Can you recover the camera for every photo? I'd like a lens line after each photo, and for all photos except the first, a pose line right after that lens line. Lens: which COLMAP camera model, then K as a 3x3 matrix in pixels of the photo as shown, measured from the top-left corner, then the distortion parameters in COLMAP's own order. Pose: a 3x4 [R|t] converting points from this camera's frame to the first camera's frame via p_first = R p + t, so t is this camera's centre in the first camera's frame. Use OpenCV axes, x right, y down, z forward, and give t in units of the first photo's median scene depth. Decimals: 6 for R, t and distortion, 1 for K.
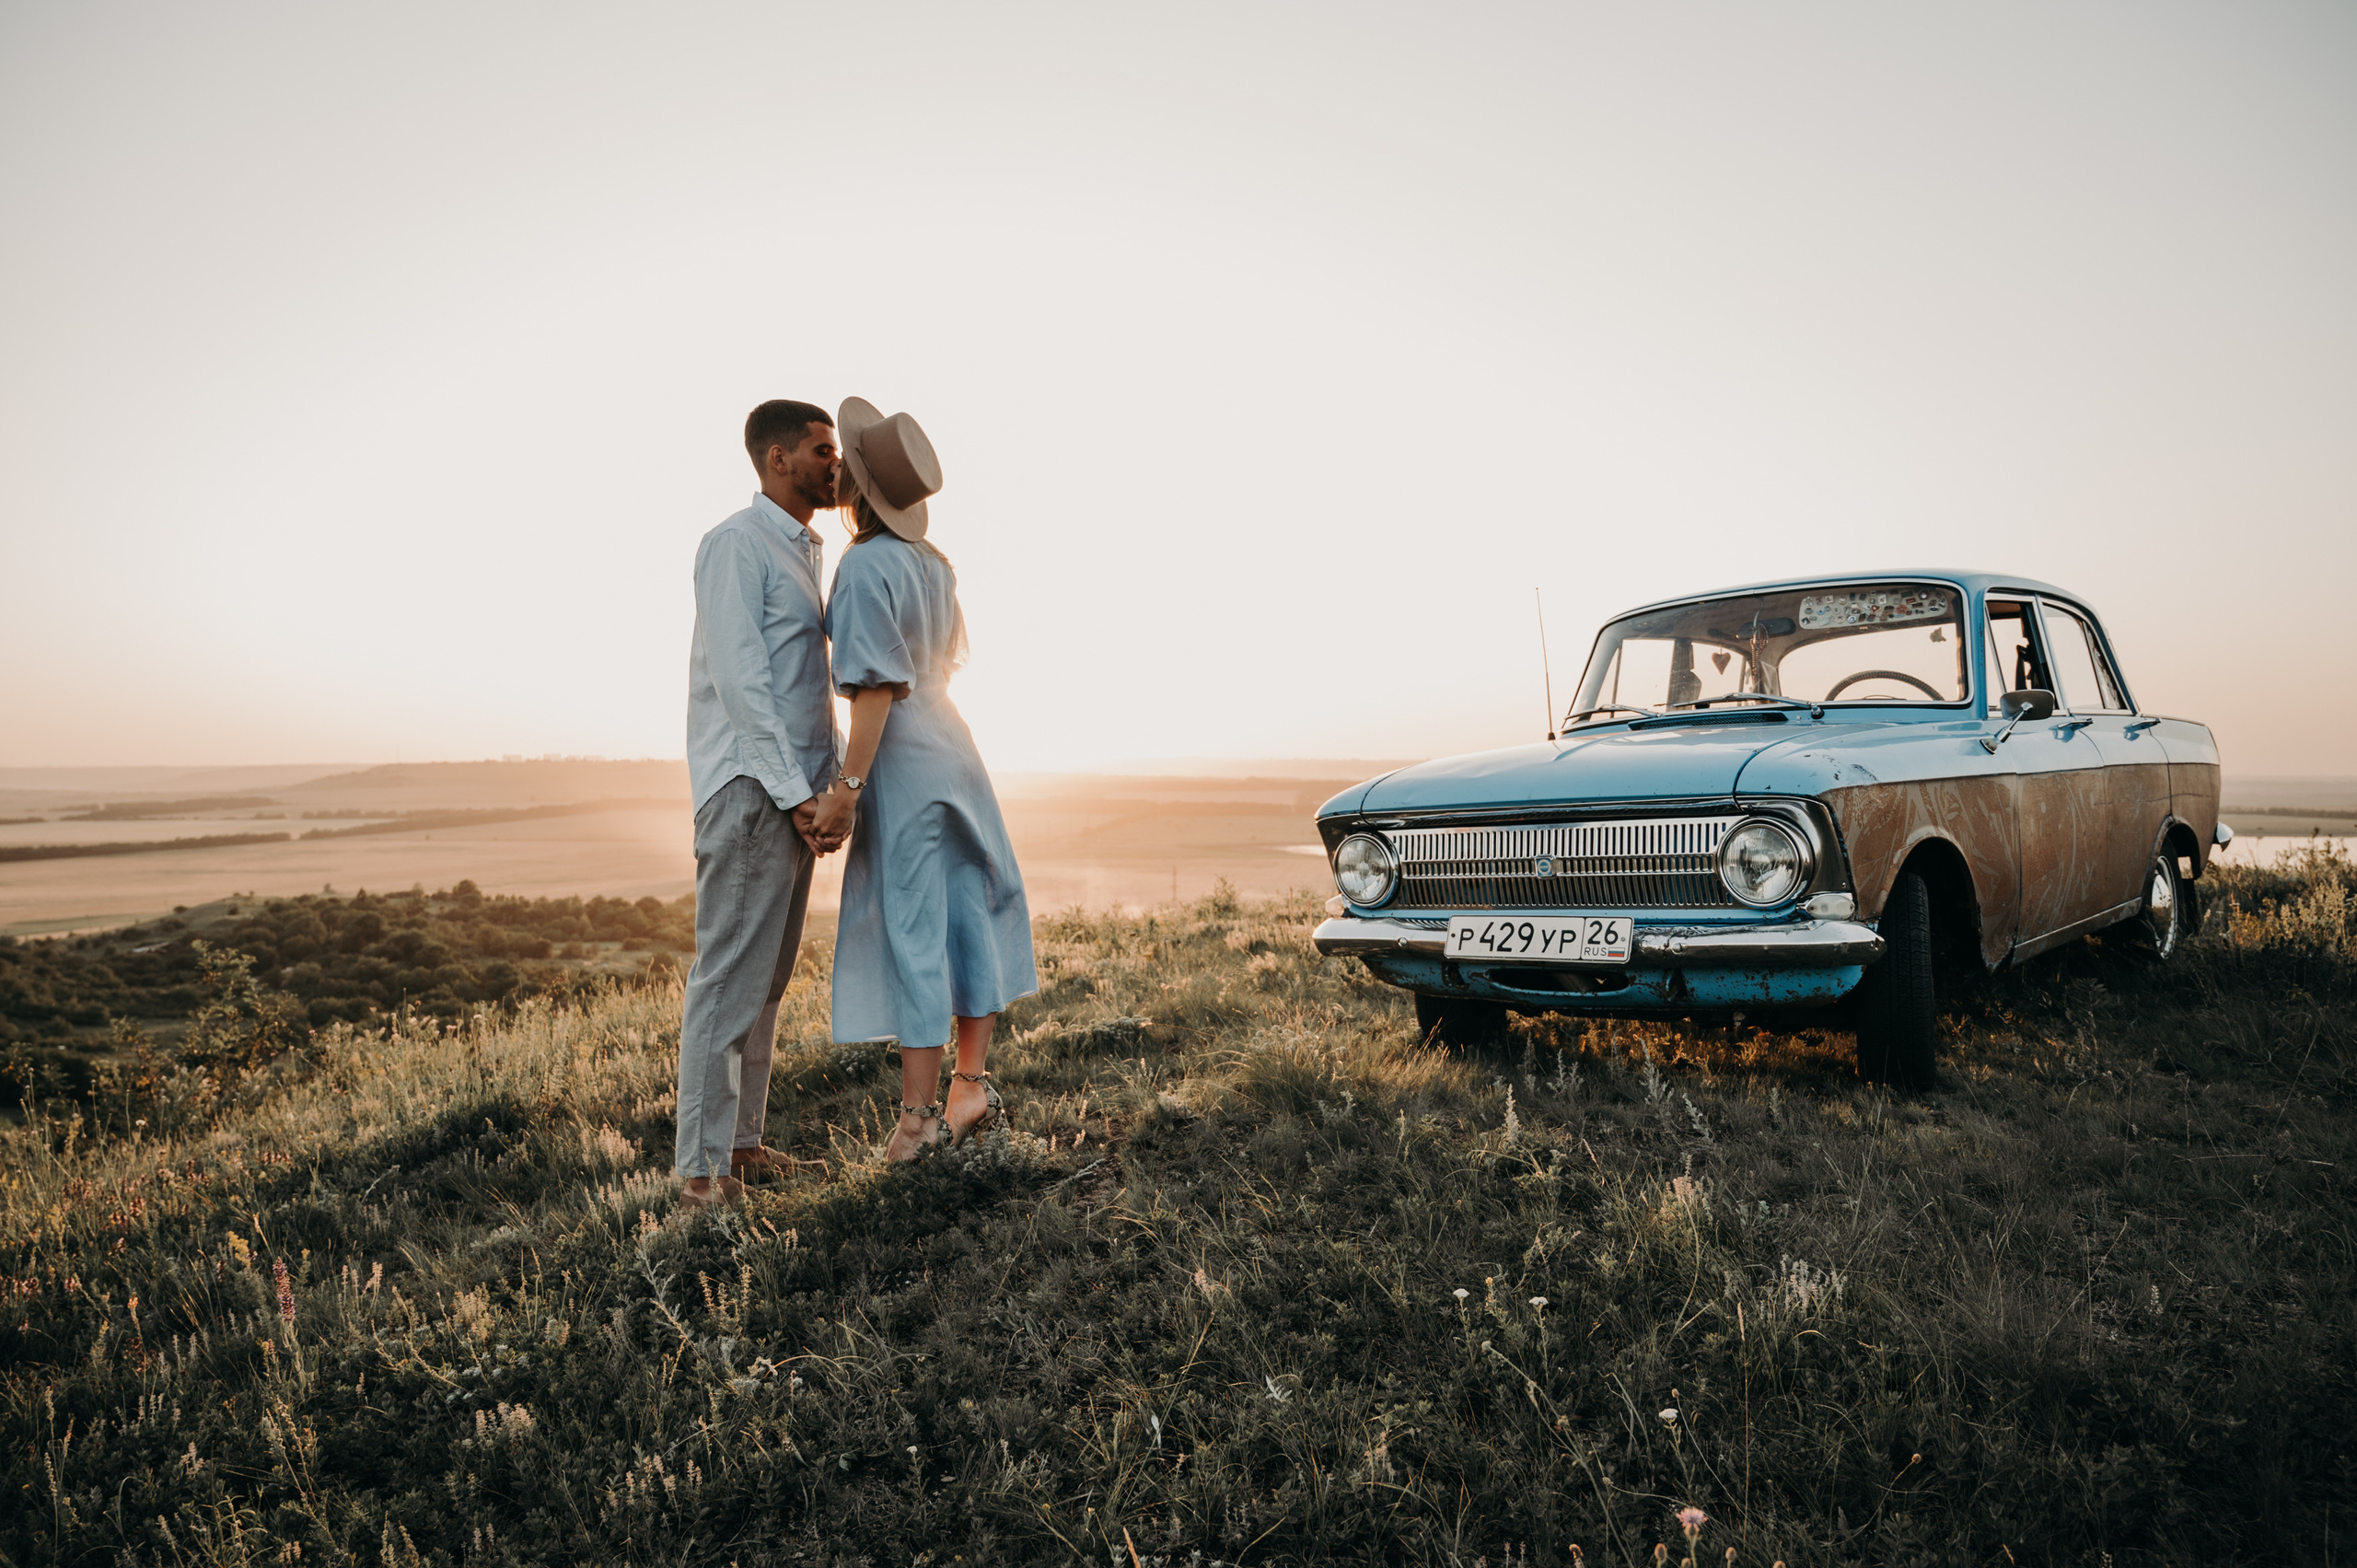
lens RADIAL K [[1623.3, 0, 1161.4], [0, 1623.3, 789.1], [0, 0, 1]] dist [-0.006036, 0.004820]
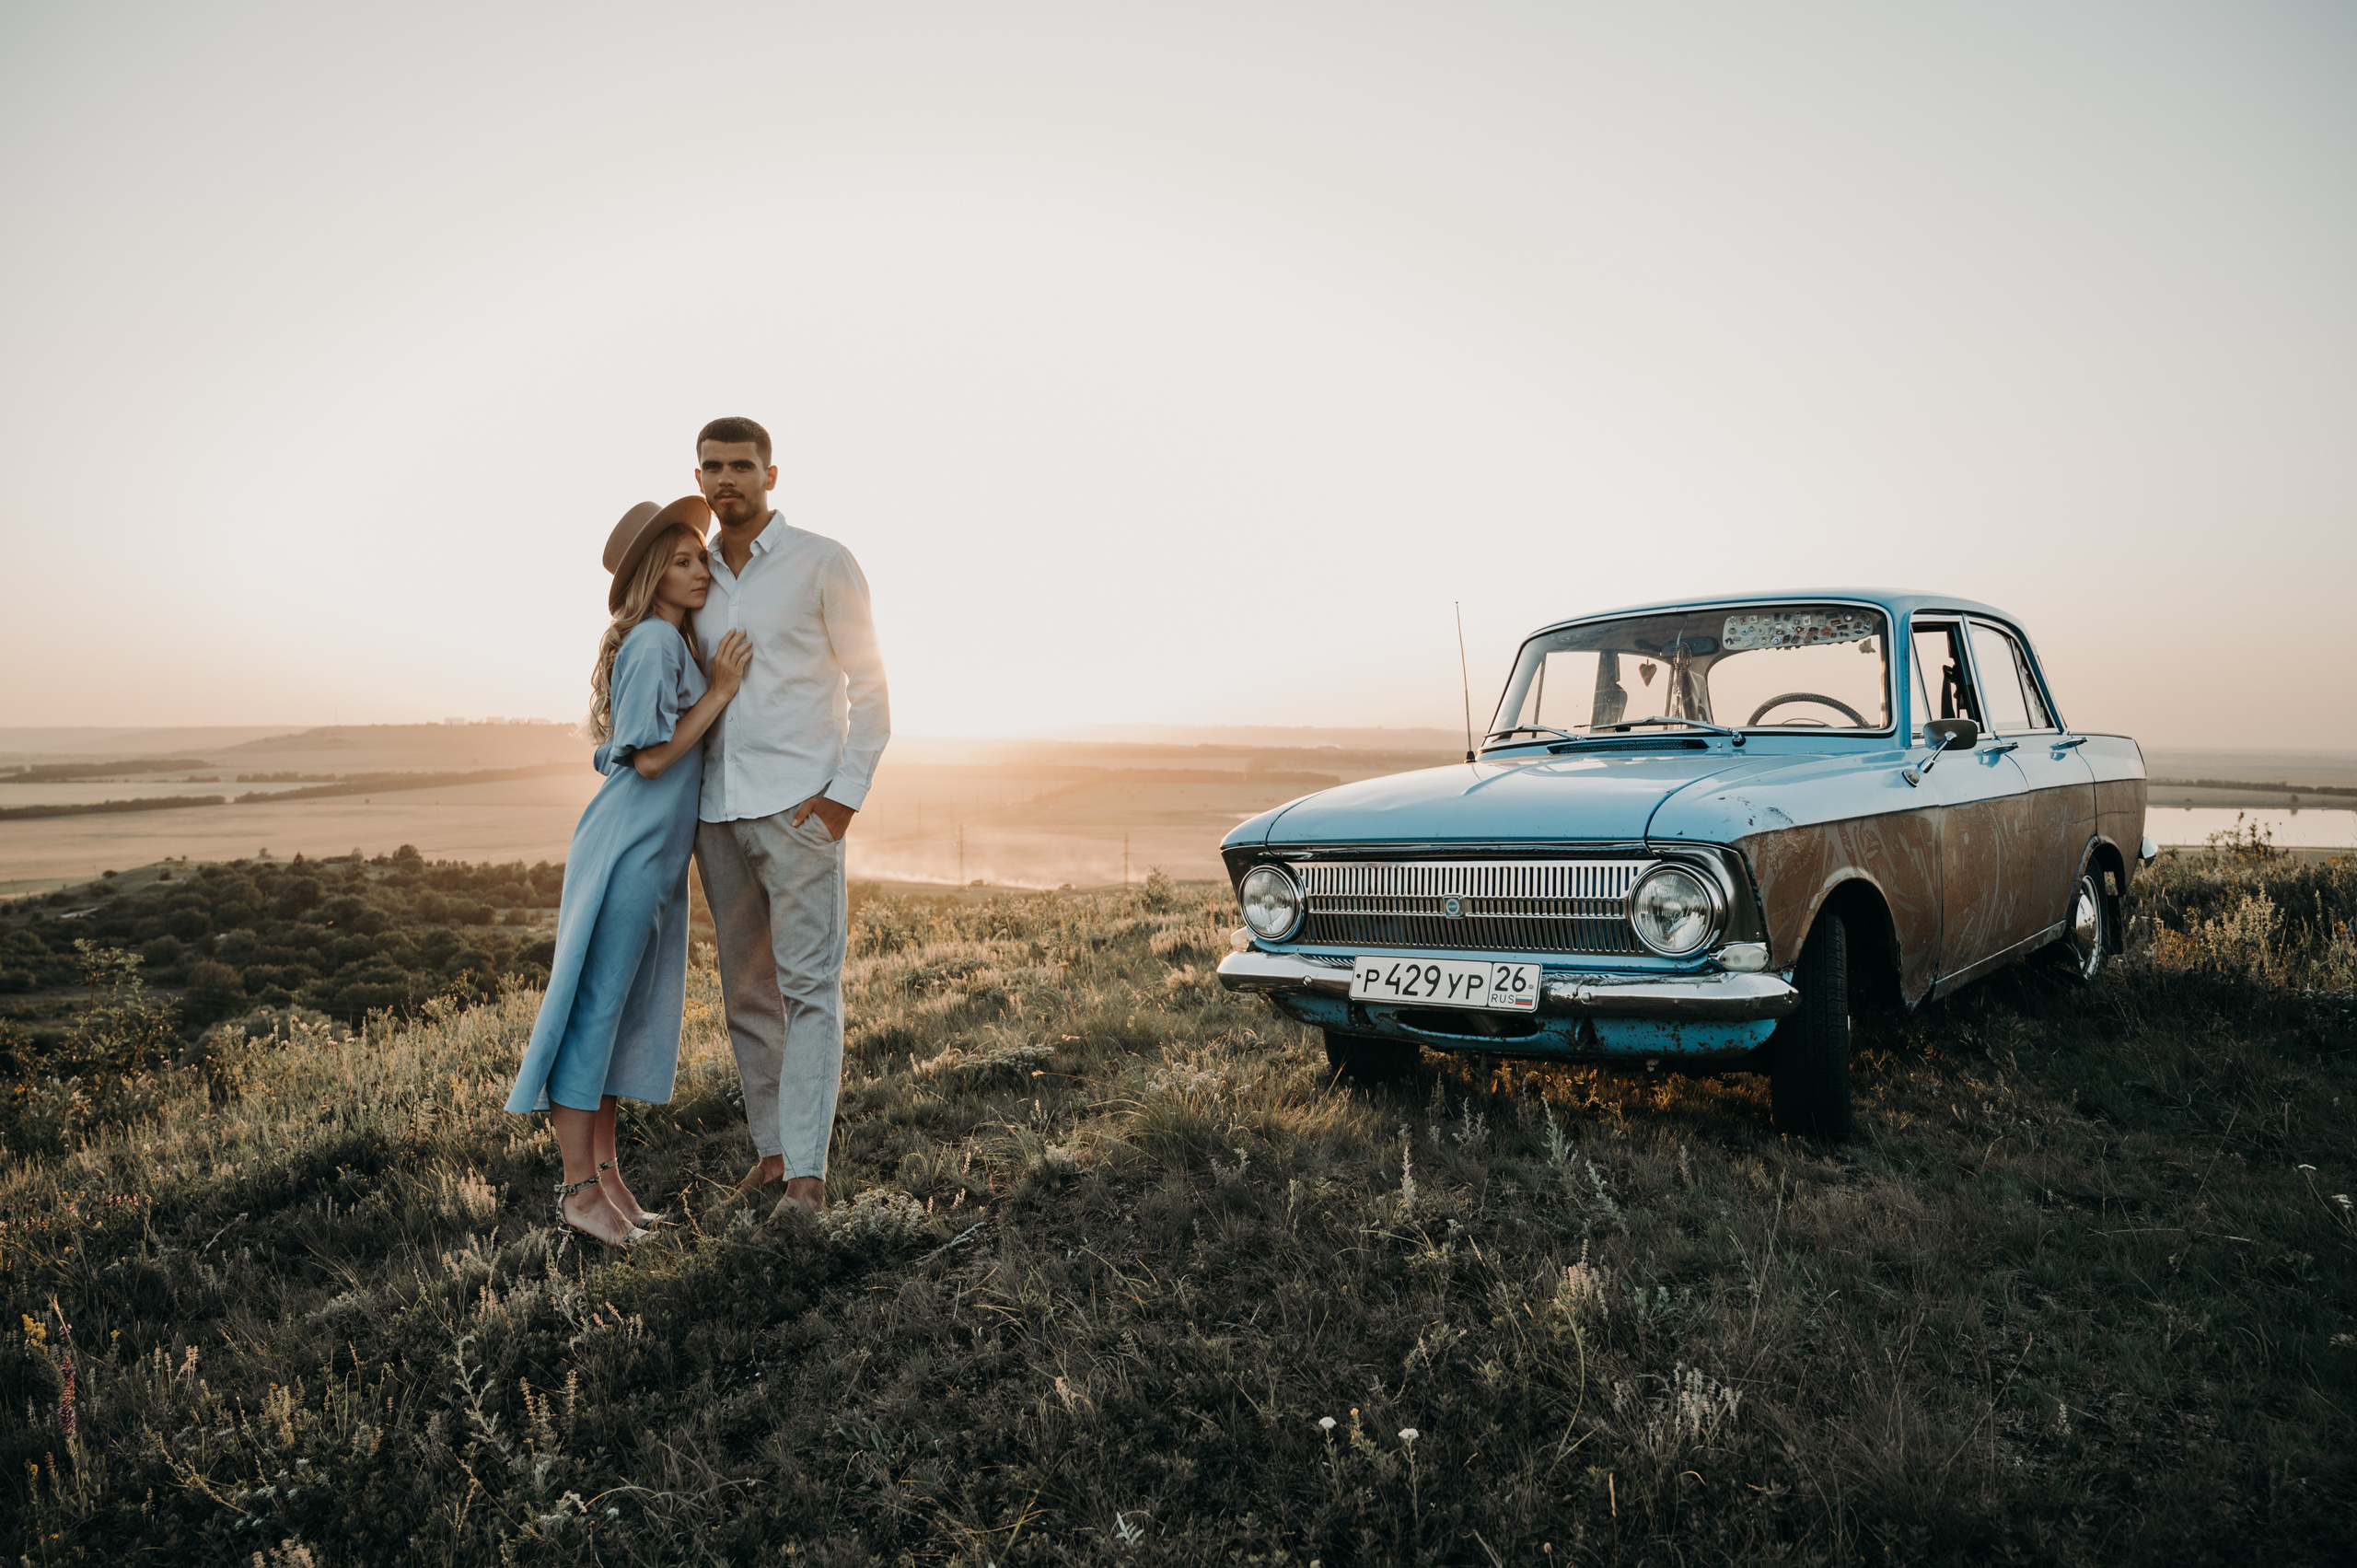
lens RADIAL K [[1623.4, 0, 1169.9], [0, 1623.4, 779.2], [0, 0, 1]] dist [-0.003112, 0.001111]
pose [[0.999383, 0.004572, 0.034830, 0.036358], [-0.005060, 0.999890, 0.013940, -0.041209], [-0.034762, -0.014108, 0.999296, 0.049271]]
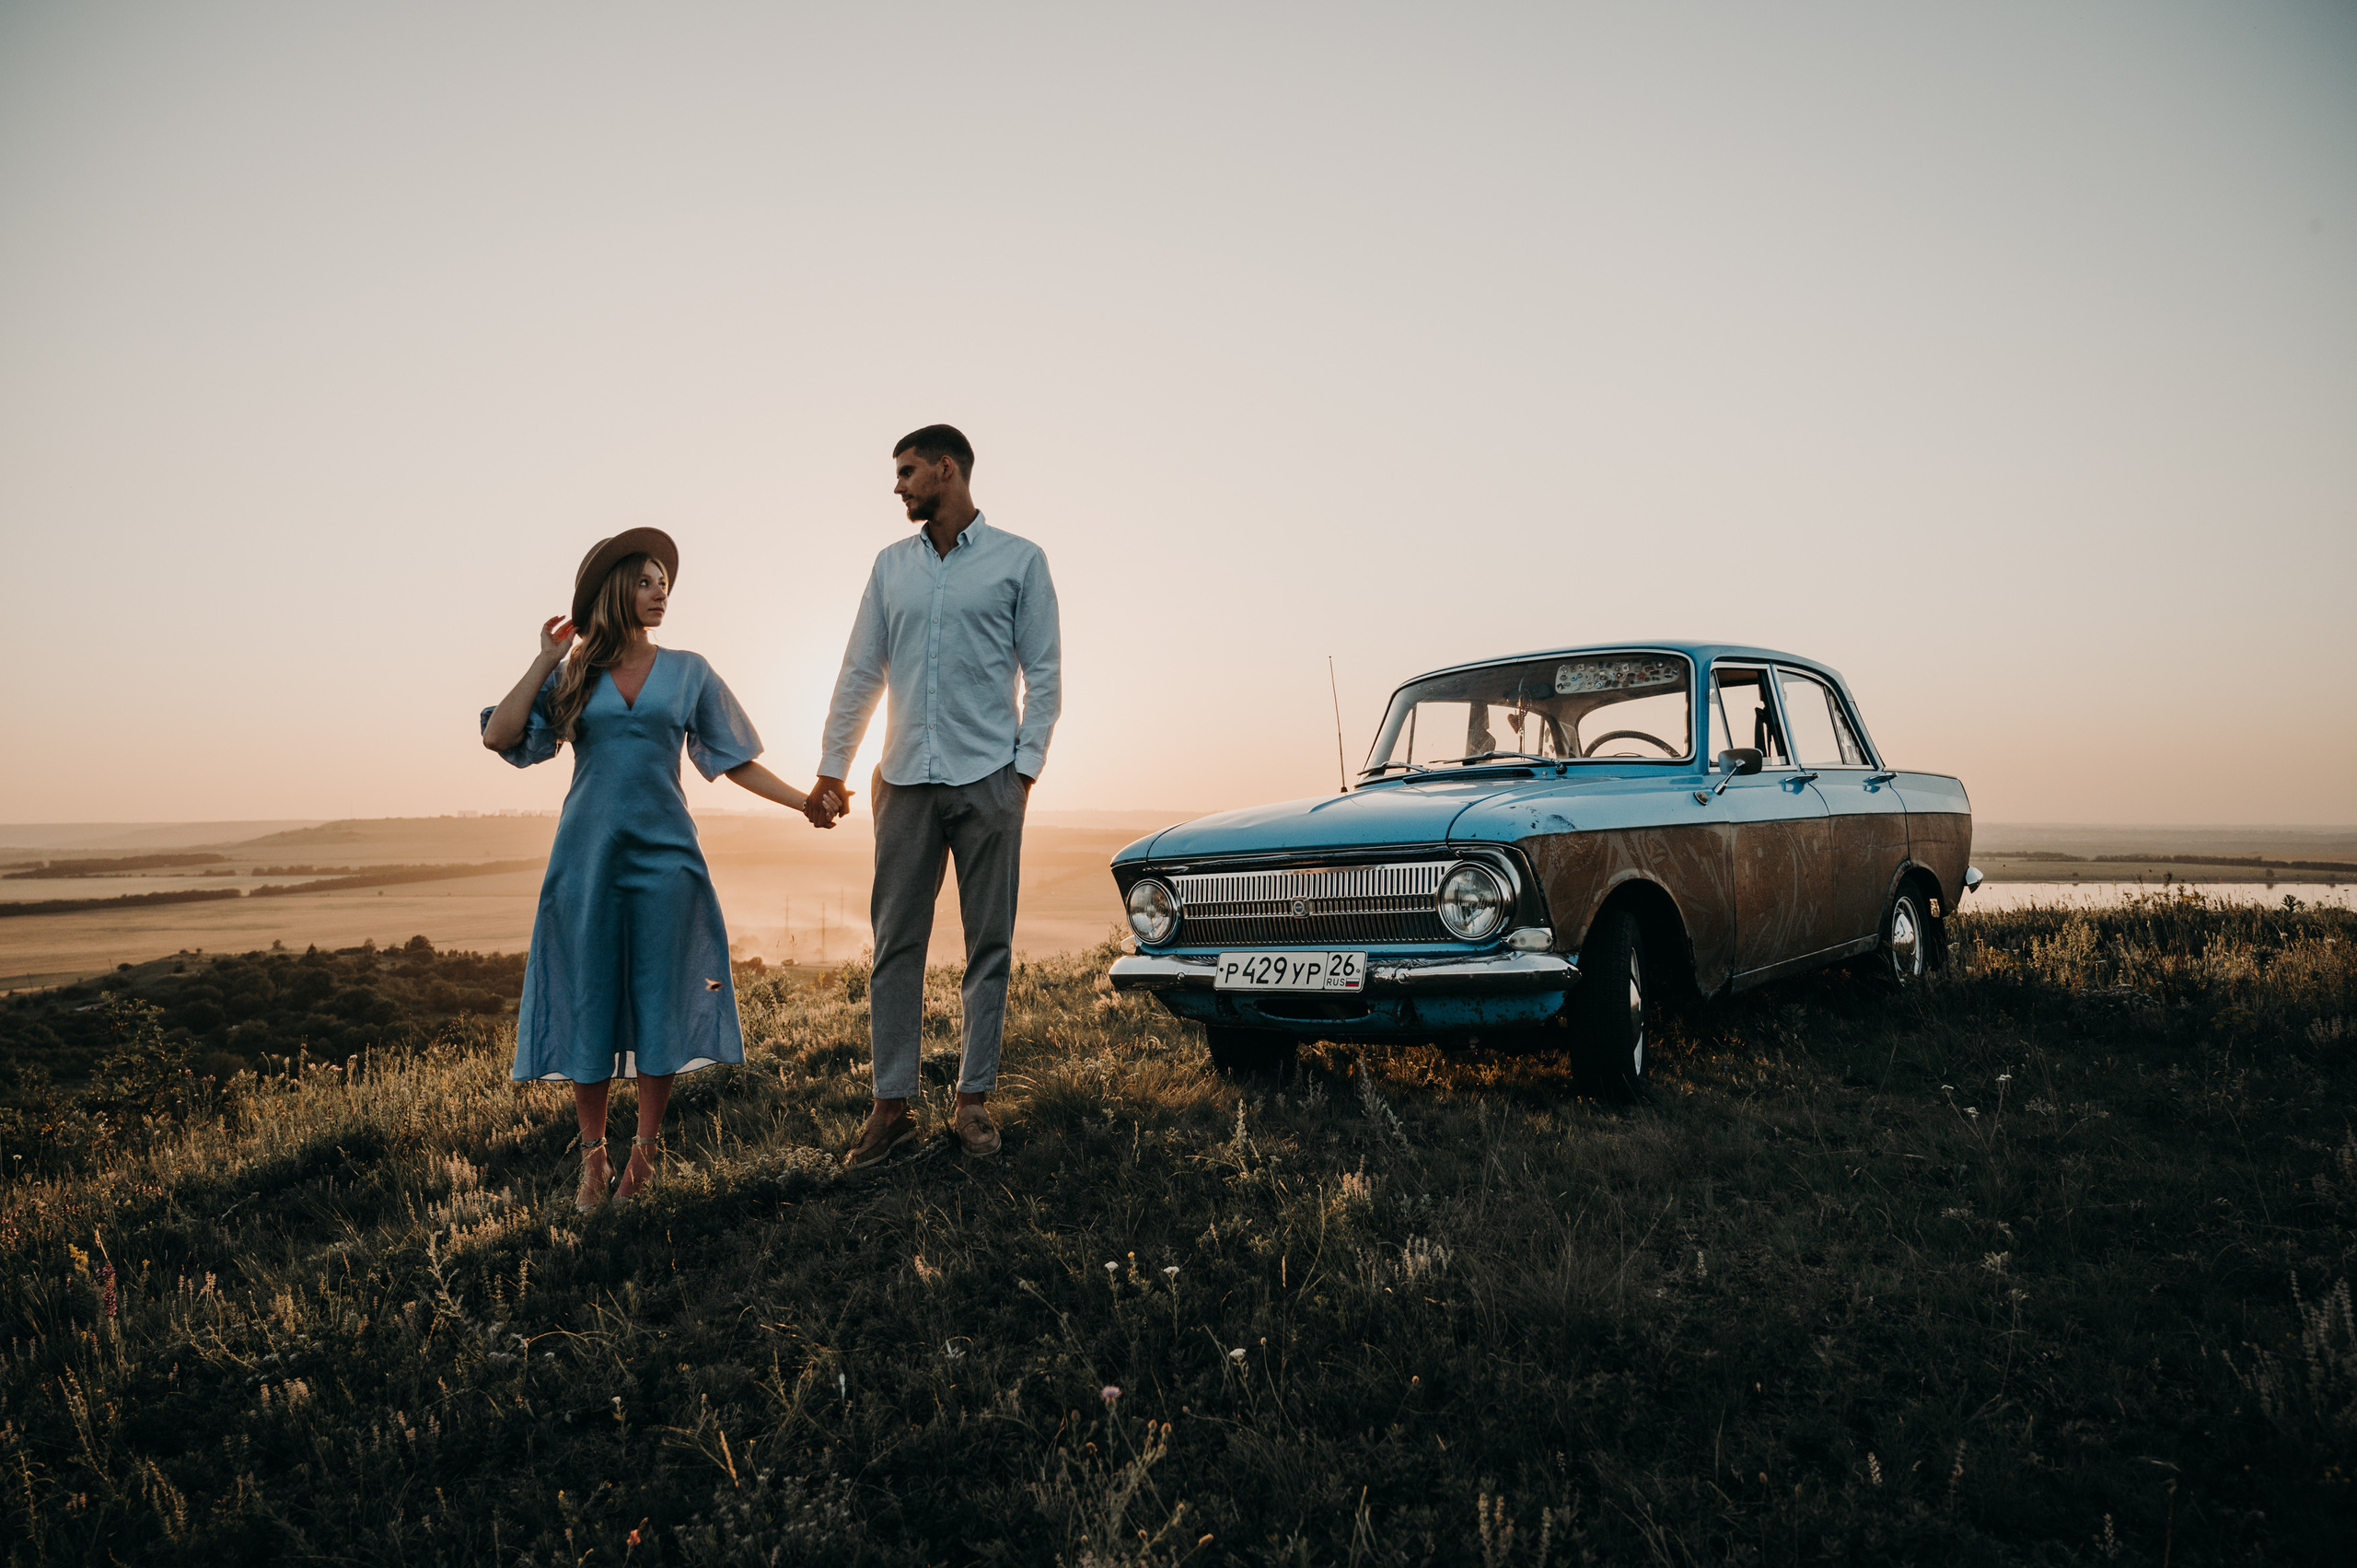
lens RADIAL K [[1589.5, 0, 1177.7], [0, 1589.5, 779.5], [0, 0, 1]] dist [-0.006460, 0.003254]
pose [[0.999185, -0.002661, 0.040275, 0.112107], [0.004237, 0.999227, -0.039092, 0.002372], [-0.040140, 0.039231, 0.998424, -0.099192]]
